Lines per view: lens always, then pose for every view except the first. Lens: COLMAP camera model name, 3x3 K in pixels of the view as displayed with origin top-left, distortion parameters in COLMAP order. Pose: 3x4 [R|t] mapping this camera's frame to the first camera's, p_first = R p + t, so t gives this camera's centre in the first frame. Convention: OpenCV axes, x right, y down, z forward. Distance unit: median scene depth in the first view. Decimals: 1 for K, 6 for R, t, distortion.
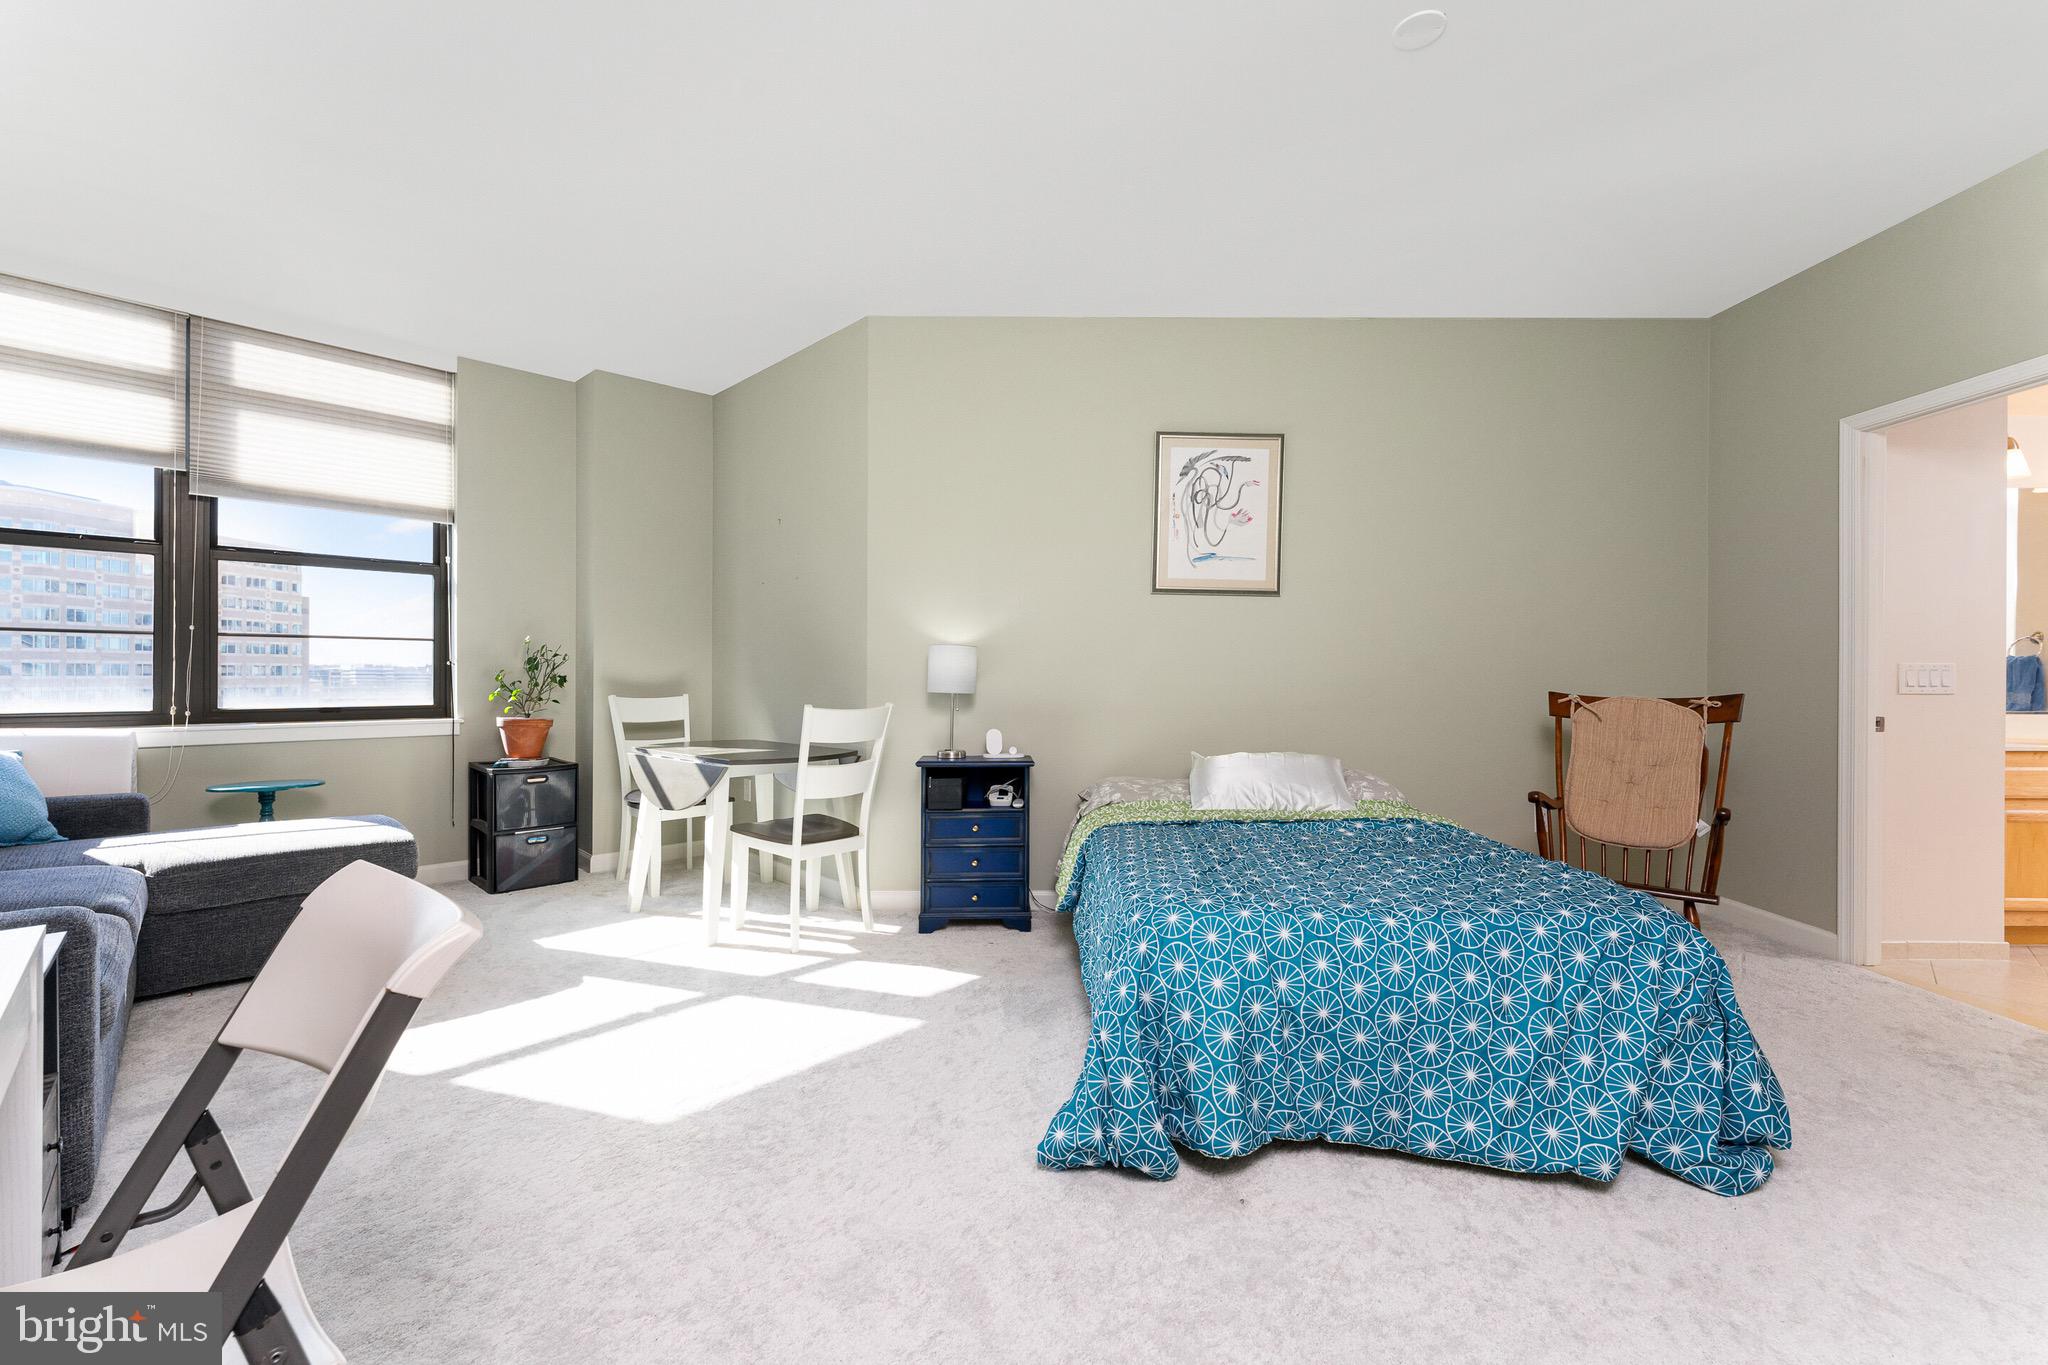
lens RADIAL K [[852.3, 0, 1044.5], [0, 852.3, 679.5], [0, 0, 1]] dist [0.001115, -0.000688]
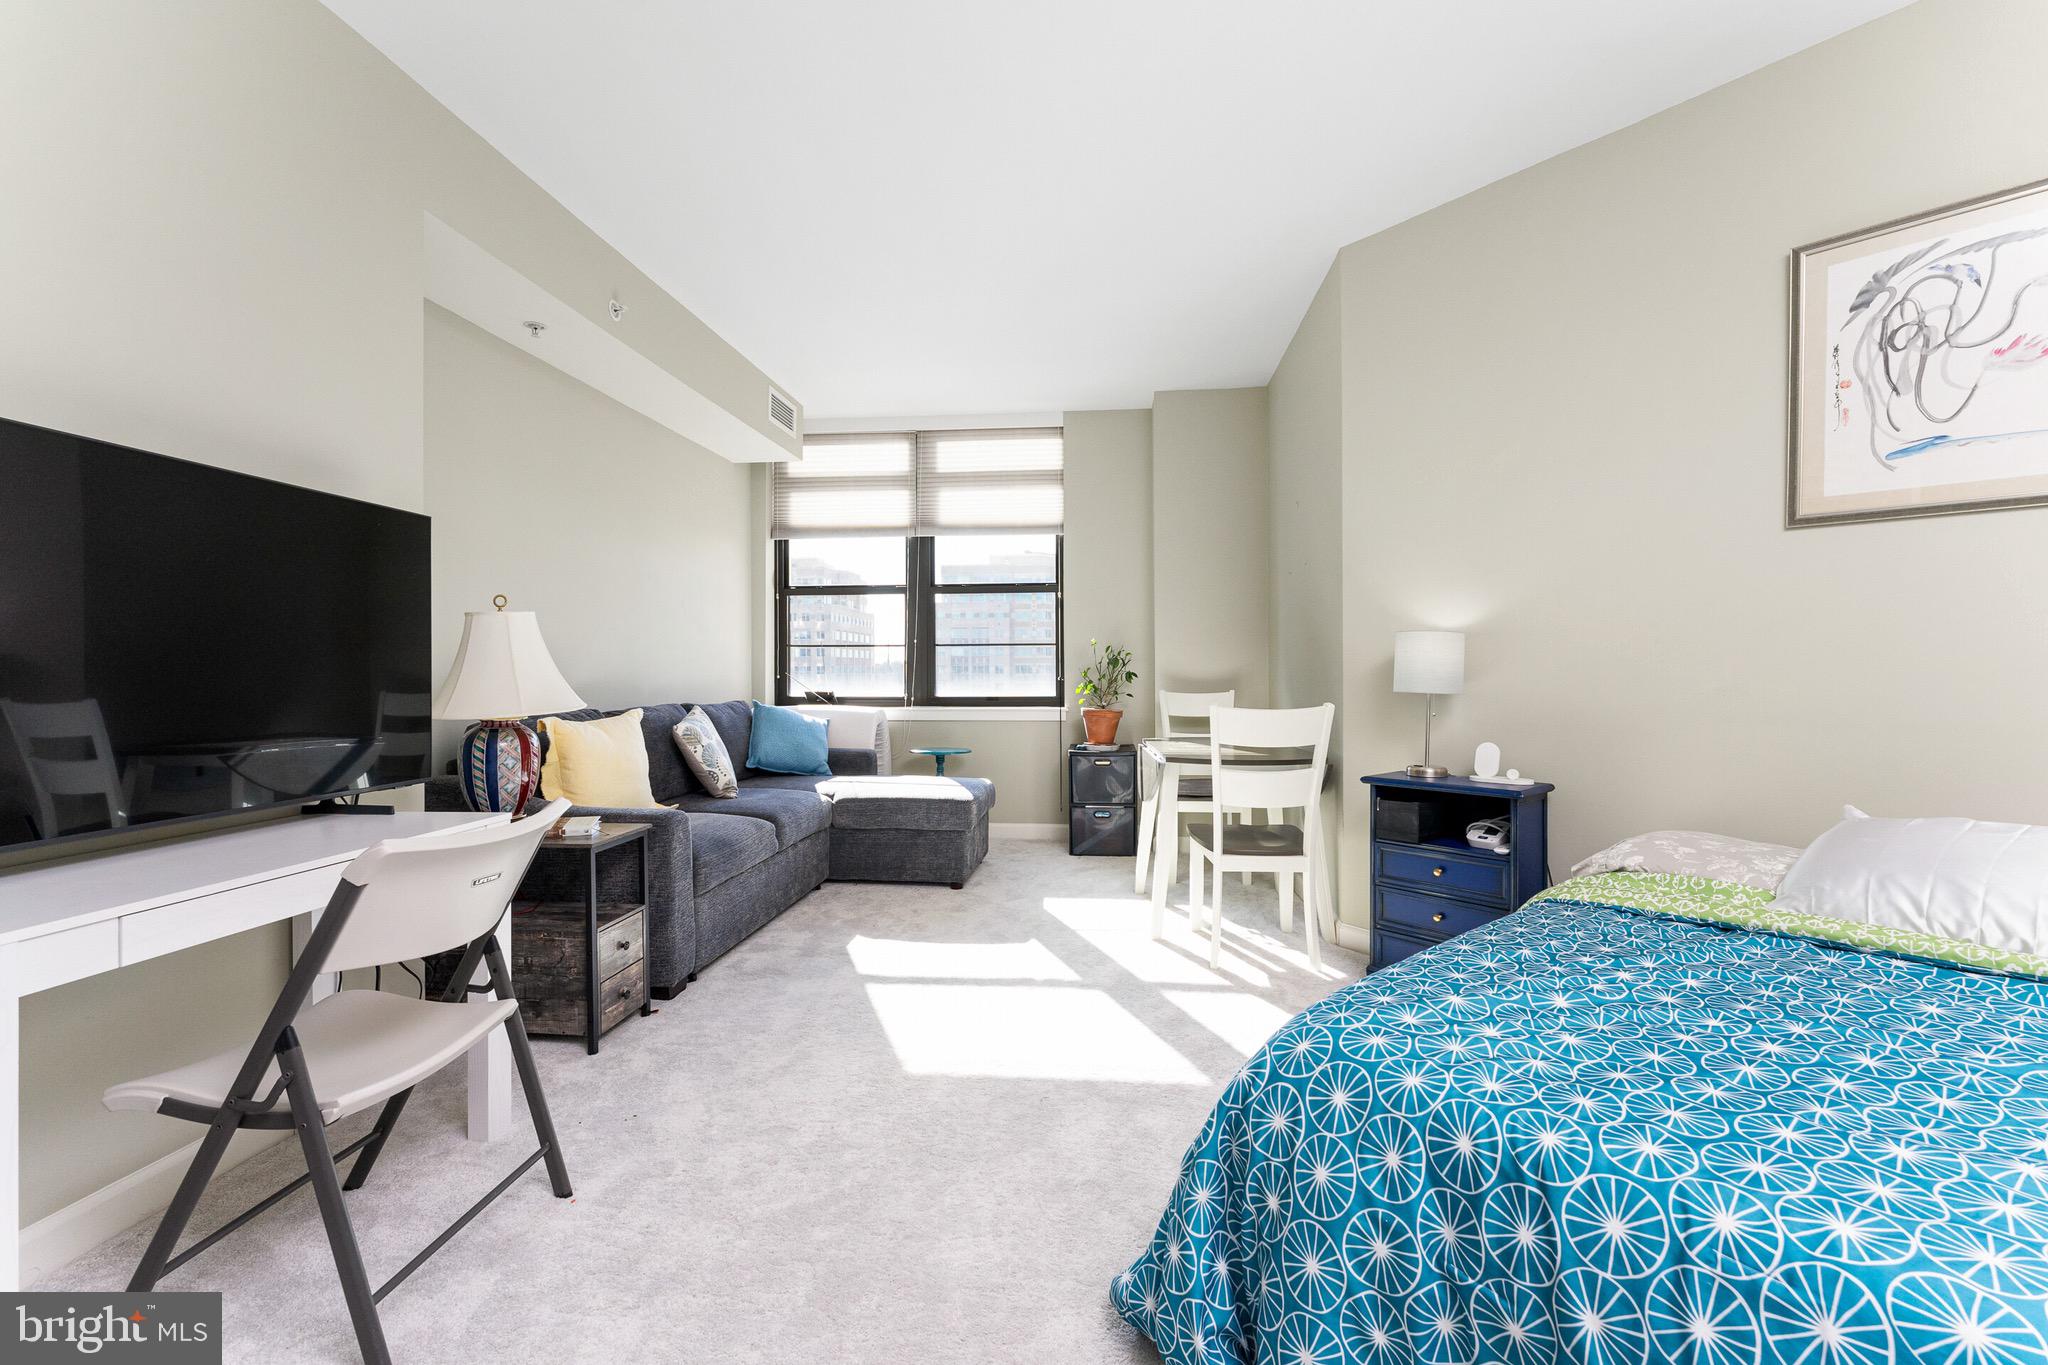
lens RADIAL K [[852.3, 0, 1032.3], [0, 852.3, 678.5], [0, 0, 1]] dist [0.001115, -0.000688]
pose [[0.611843, 0.001223, -0.790978, 0.283944], [-0.000883, 0.999999, 0.000863, 0.002575], [0.790979, 0.000171, 0.611844, 0.240012]]
